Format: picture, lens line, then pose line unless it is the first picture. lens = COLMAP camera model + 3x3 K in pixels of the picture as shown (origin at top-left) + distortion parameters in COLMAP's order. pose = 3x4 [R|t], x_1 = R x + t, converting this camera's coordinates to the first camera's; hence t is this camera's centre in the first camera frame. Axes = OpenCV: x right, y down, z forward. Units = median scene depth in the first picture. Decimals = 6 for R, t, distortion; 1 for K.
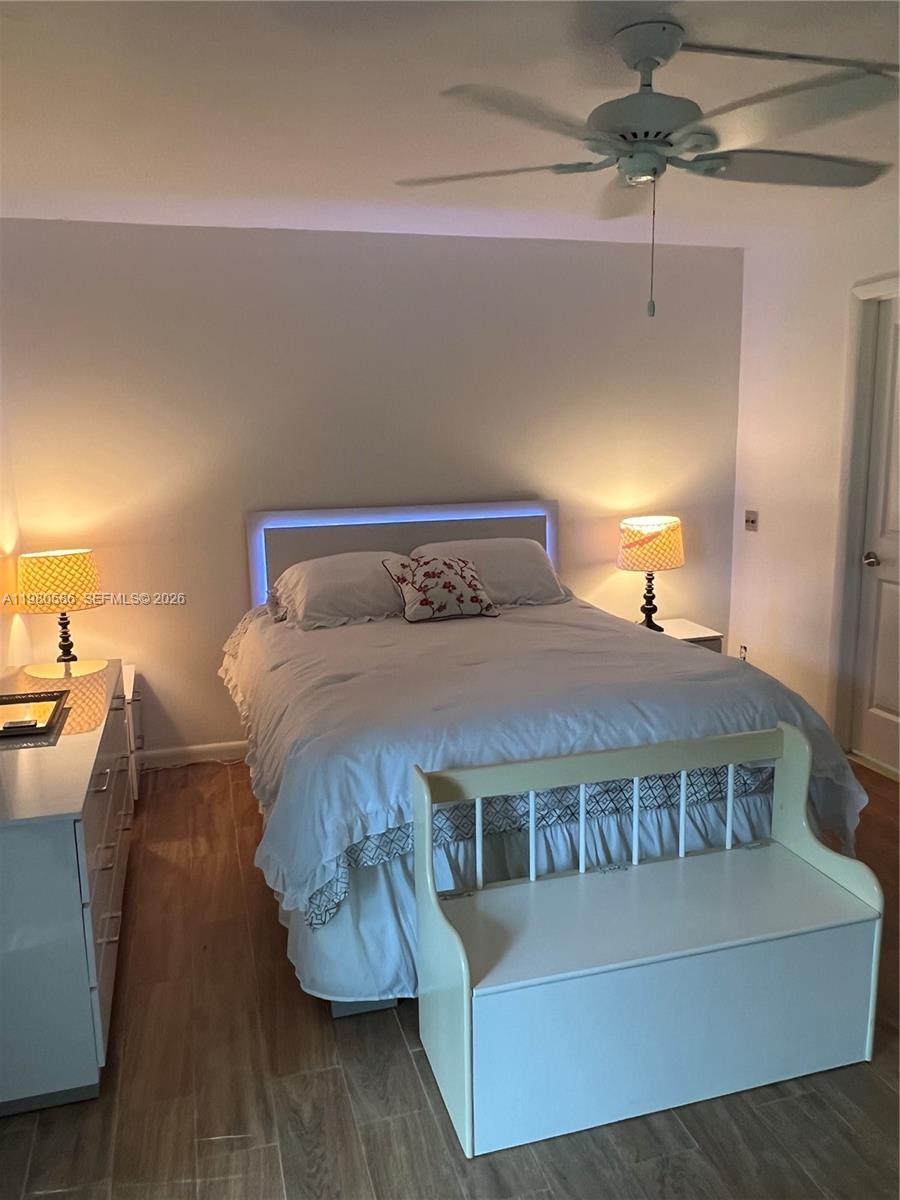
lens RADIAL K [[910.2, 0, 445.3], [0, 910.2, 597.8], [0, 0, 1]] dist [-0.000773, 0.000984]
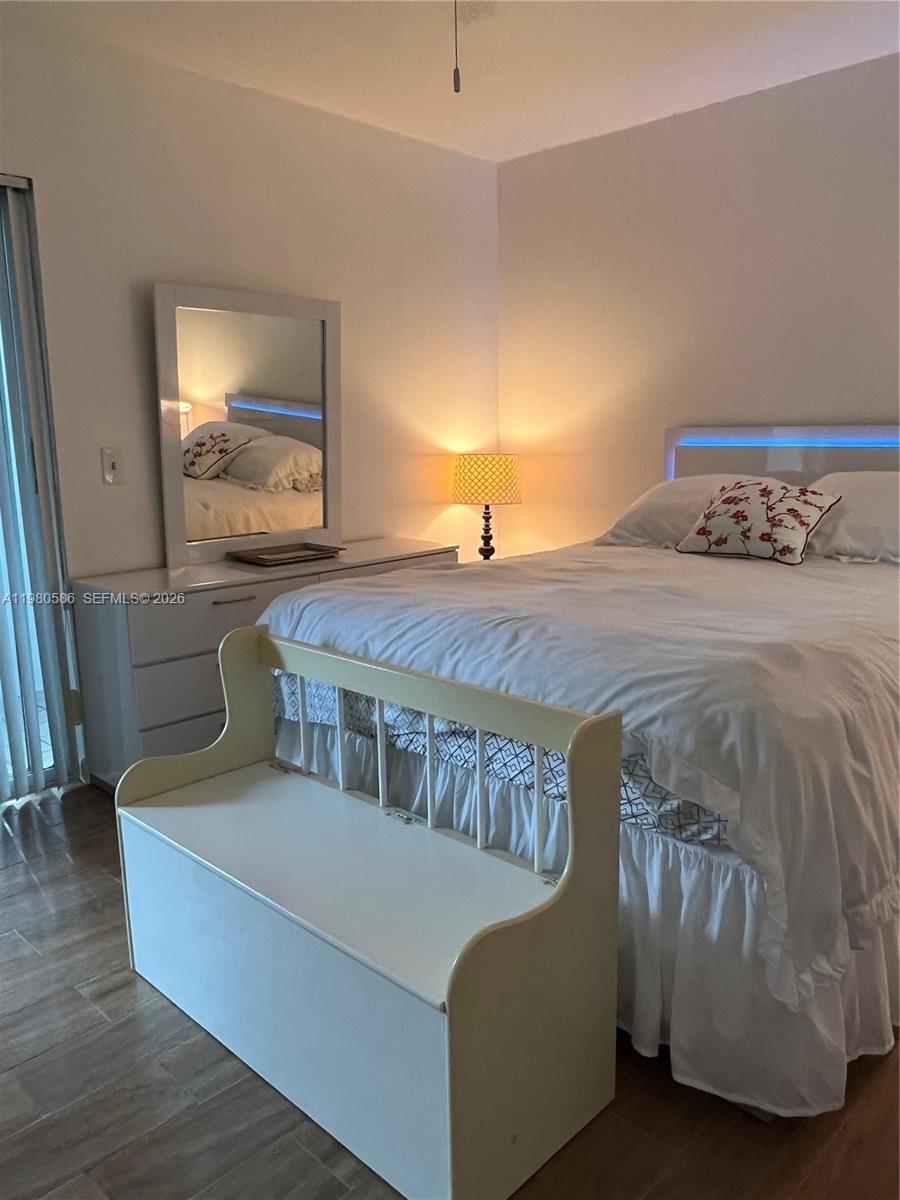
lens RADIAL K [[910.2, 0, 447.8], [0, 910.2, 603.4], [0, 0, 1]] dist [-0.000773, 0.000984]
pose [[0.509460, 0.181572, -0.841119, 0.545386], [-0.153788, 0.980959, 0.118611, 0.006675], [0.846640, 0.068927, 0.527683, 0.382205]]
